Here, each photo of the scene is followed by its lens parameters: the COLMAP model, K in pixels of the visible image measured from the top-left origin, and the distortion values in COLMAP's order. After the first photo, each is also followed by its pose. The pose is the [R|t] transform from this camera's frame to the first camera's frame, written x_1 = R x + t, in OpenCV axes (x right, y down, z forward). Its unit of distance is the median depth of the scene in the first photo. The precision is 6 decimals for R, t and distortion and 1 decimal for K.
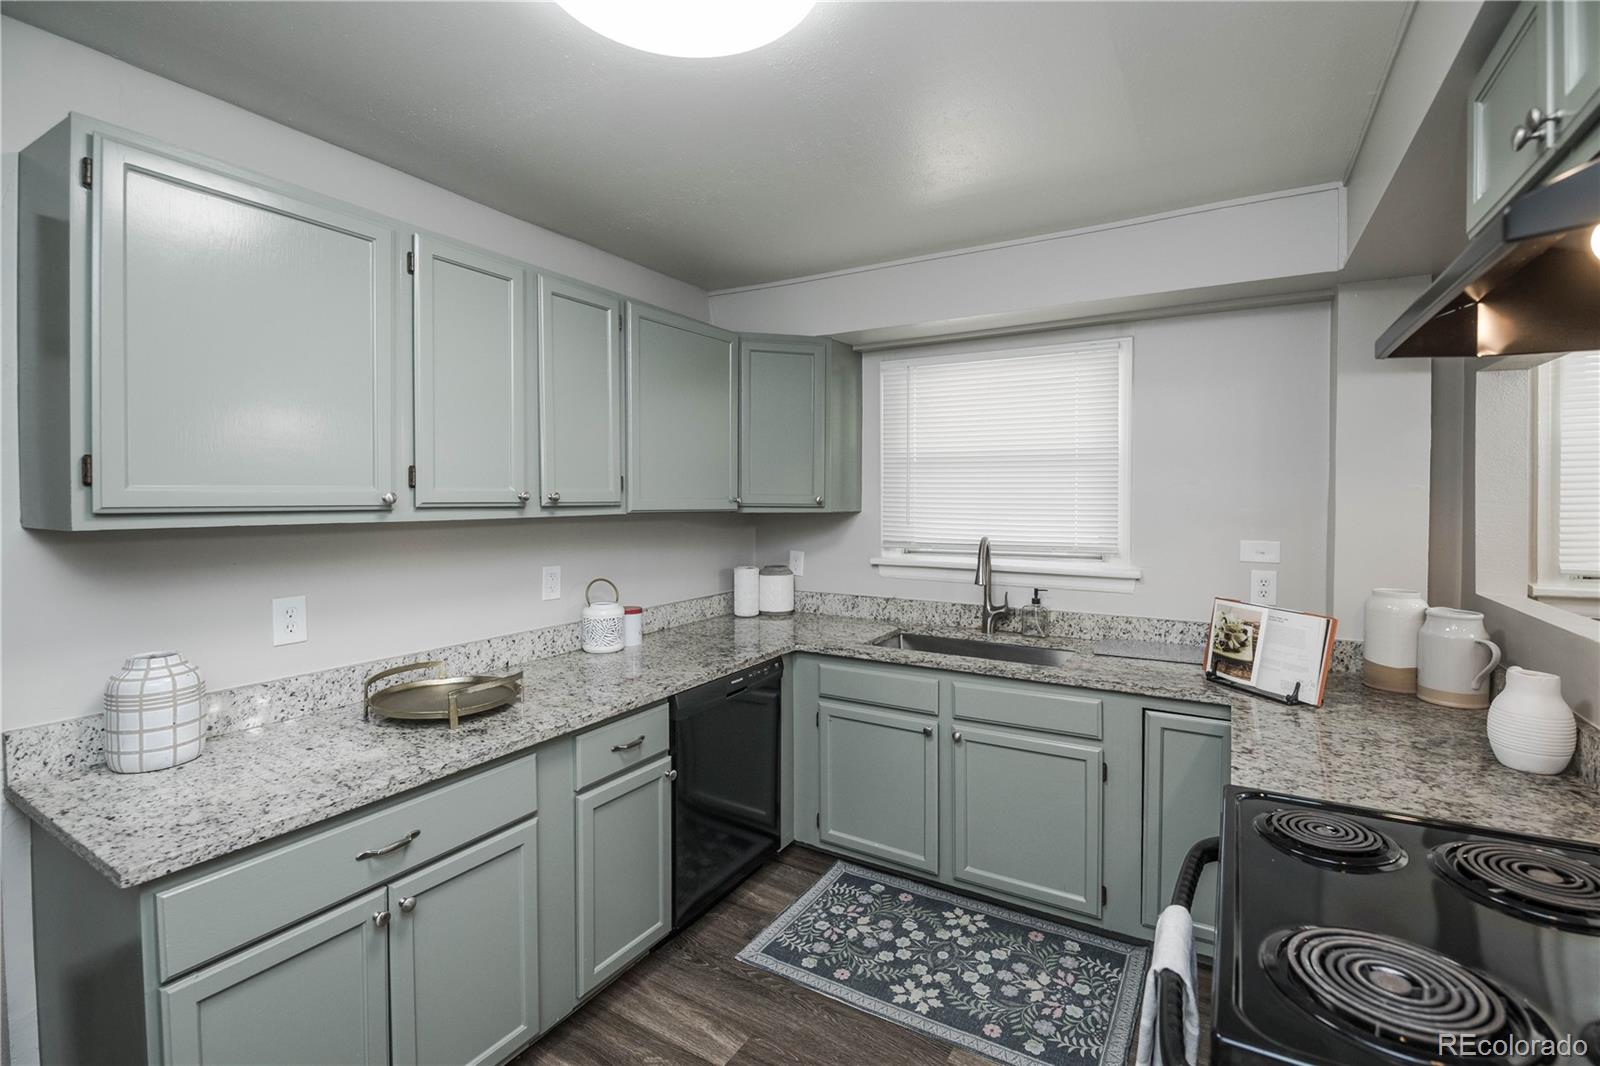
lens RADIAL K [[718.3, 0, 823.0], [0, 718.3, 507.8], [0, 0, 1]] dist [-0.007850, -0.006314]
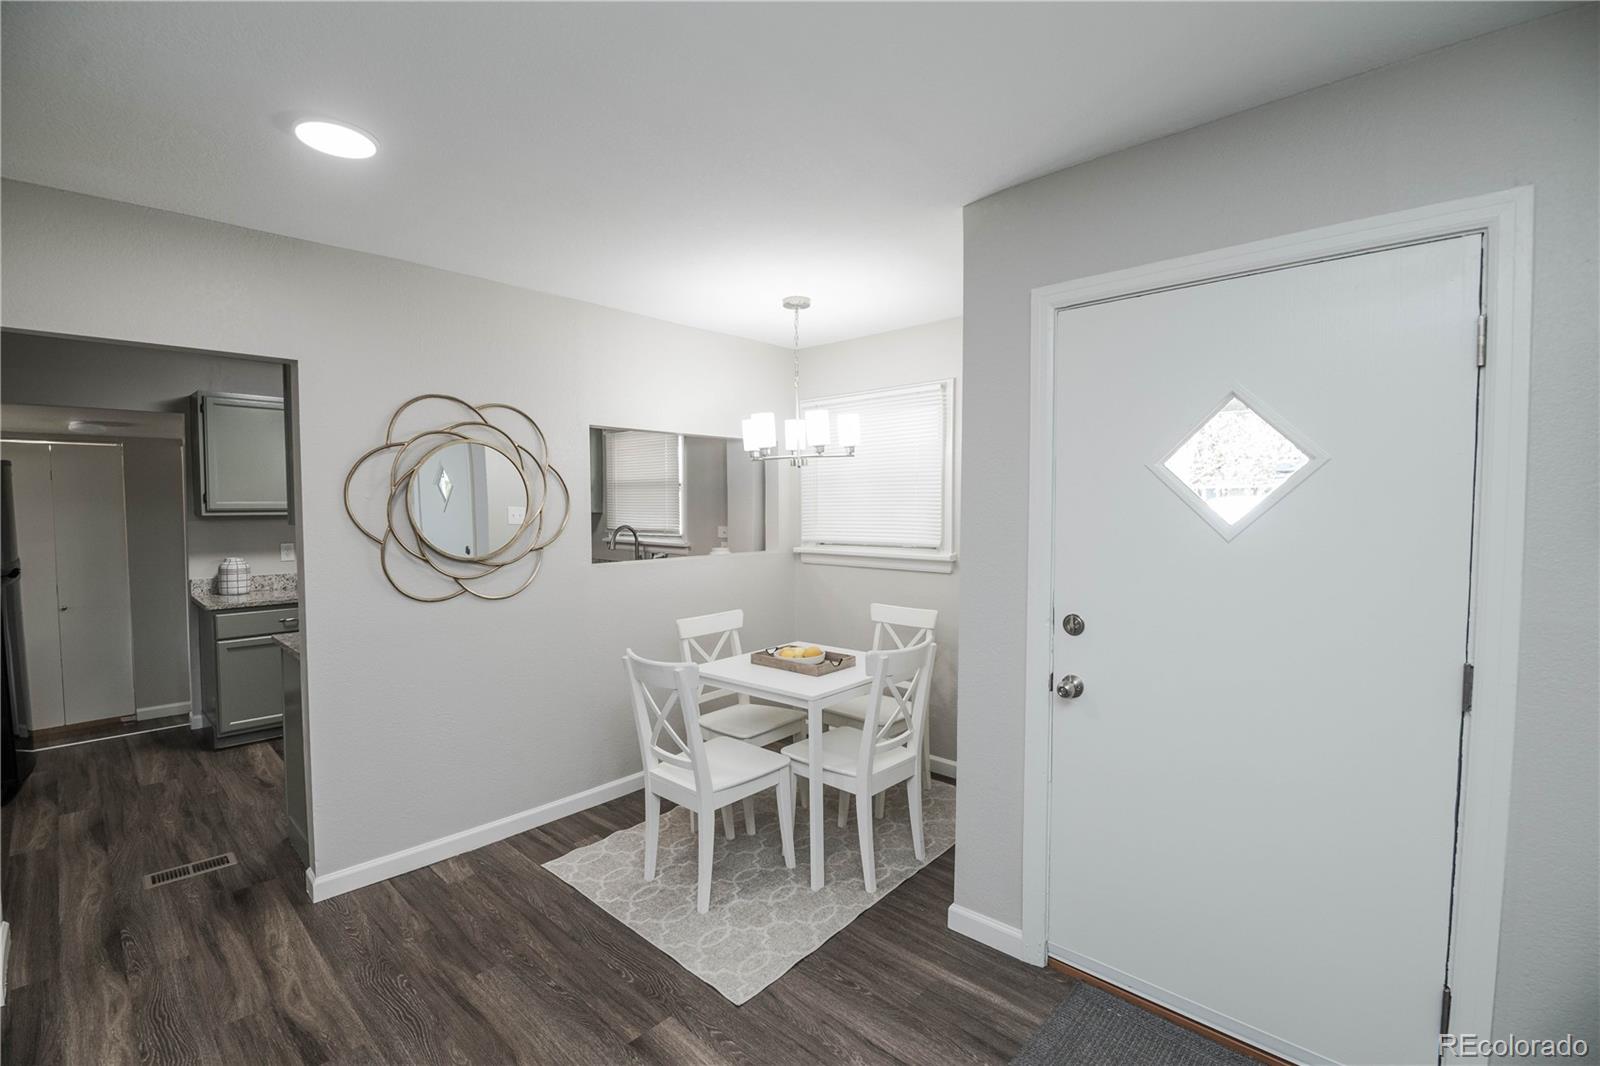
lens RADIAL K [[718.3, 0, 829.1], [0, 718.3, 534.0], [0, 0, 1]] dist [-0.007850, -0.006314]
pose [[0.977645, 0.009559, -0.210045, 1.740523], [-0.002389, 0.999407, 0.034364, -0.003238], [0.210249, -0.033094, 0.977088, -1.141848]]
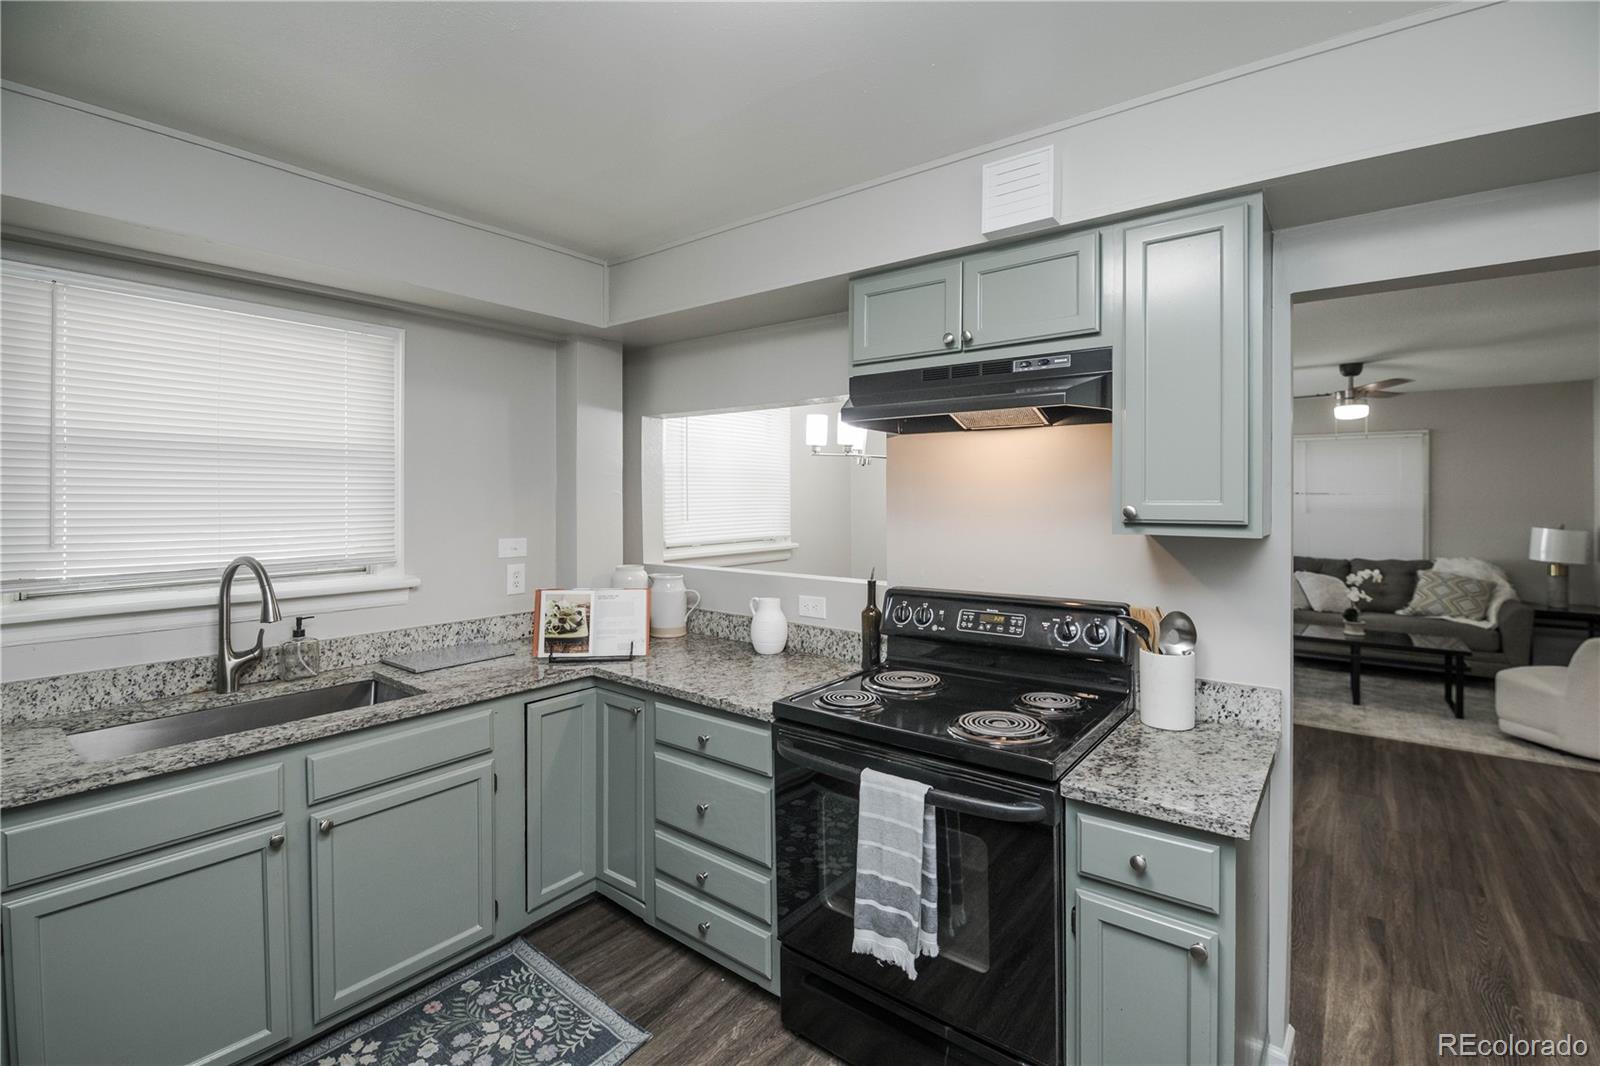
lens RADIAL K [[718.3, 0, 779.4], [0, 718.3, 493.8], [0, 0, 1]] dist [-0.007850, -0.006314]
pose [[0.145582, 0.004395, 0.989336, -0.533782], [0.016539, 0.999840, -0.006875, -0.011658], [-0.989208, 0.017363, 0.145486, 0.479990]]
